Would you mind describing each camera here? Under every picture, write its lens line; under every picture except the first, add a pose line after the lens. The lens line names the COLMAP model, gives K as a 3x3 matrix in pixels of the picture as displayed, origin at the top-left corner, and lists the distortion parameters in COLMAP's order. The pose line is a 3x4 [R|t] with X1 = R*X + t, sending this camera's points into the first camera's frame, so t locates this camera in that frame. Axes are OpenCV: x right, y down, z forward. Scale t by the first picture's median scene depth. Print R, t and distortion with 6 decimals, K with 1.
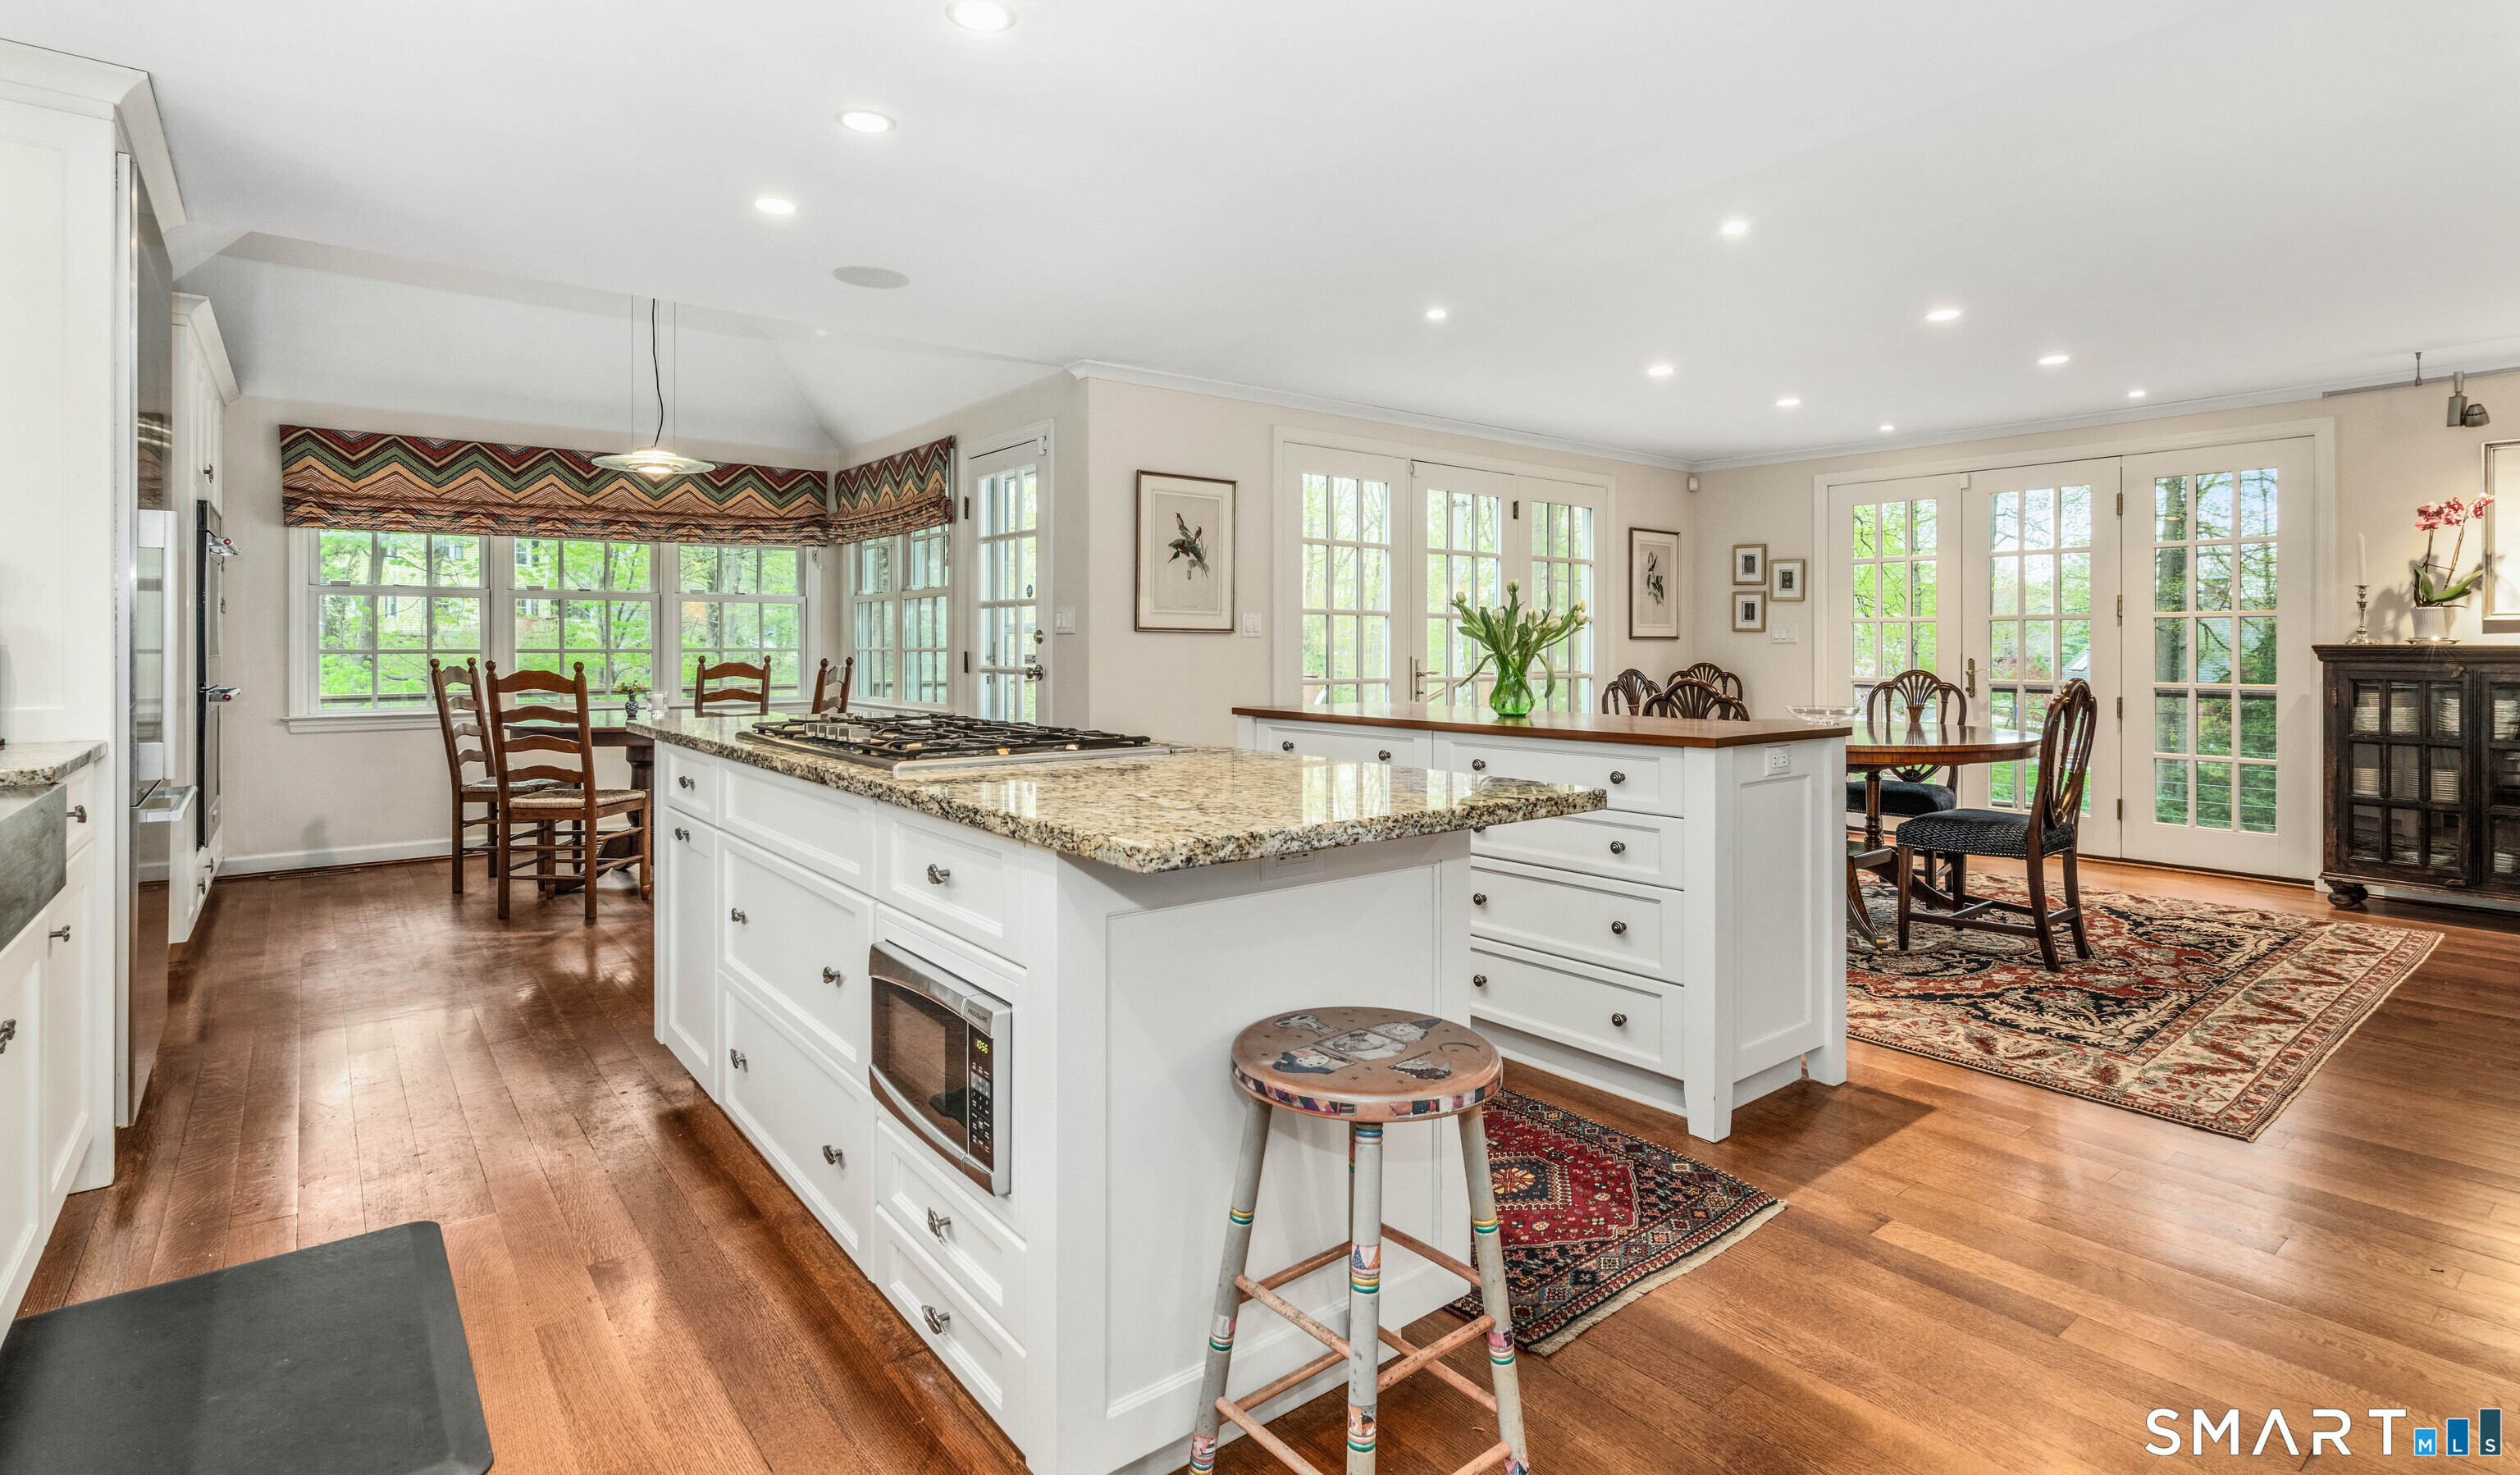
lens RADIAL K [[1197.2, 0, 1273.8], [0, 1197.2, 641.6], [0, 0, 1]] dist [0.000669, 0.000398]
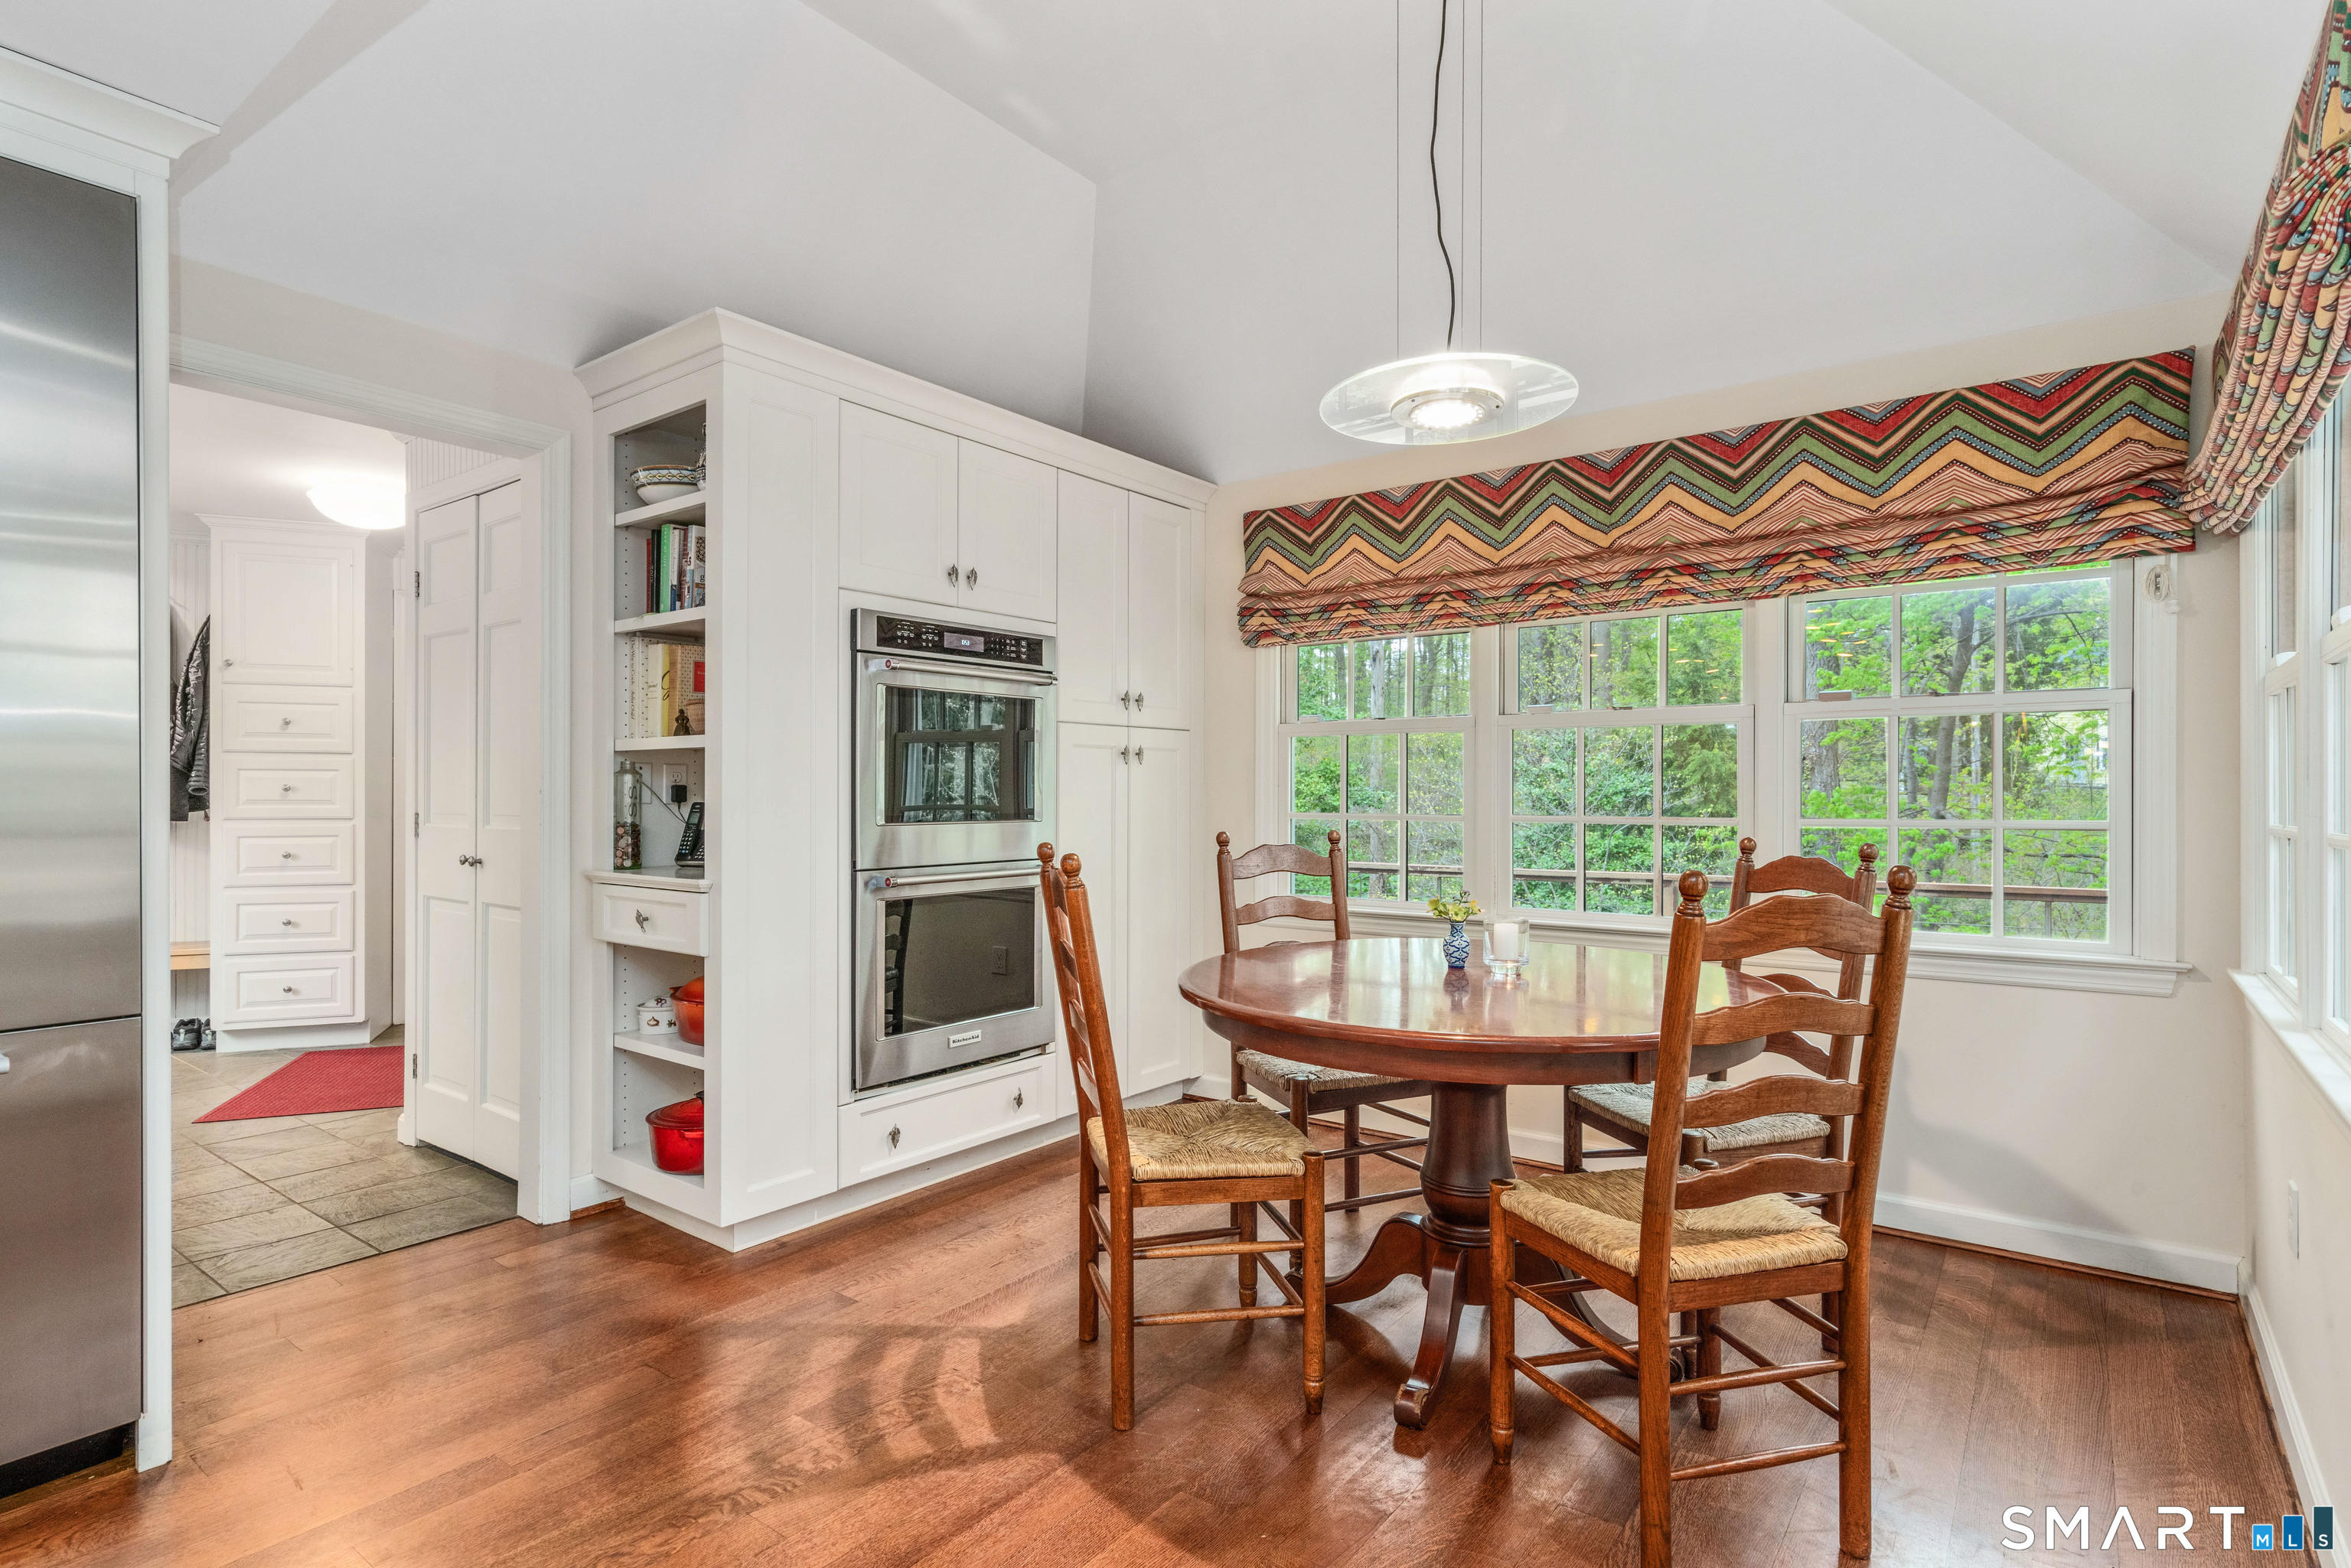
lens RADIAL K [[1205.9, 0, 1169.4], [0, 1205.9, 794.2], [0, 0, 1]] dist [0.007606, 0.000993]
pose [[0.241369, -0.001605, -0.970432, -0.116615], [-0.001025, 0.999998, -0.001909, -0.003711], [0.970433, 0.001456, 0.241367, 0.824178]]
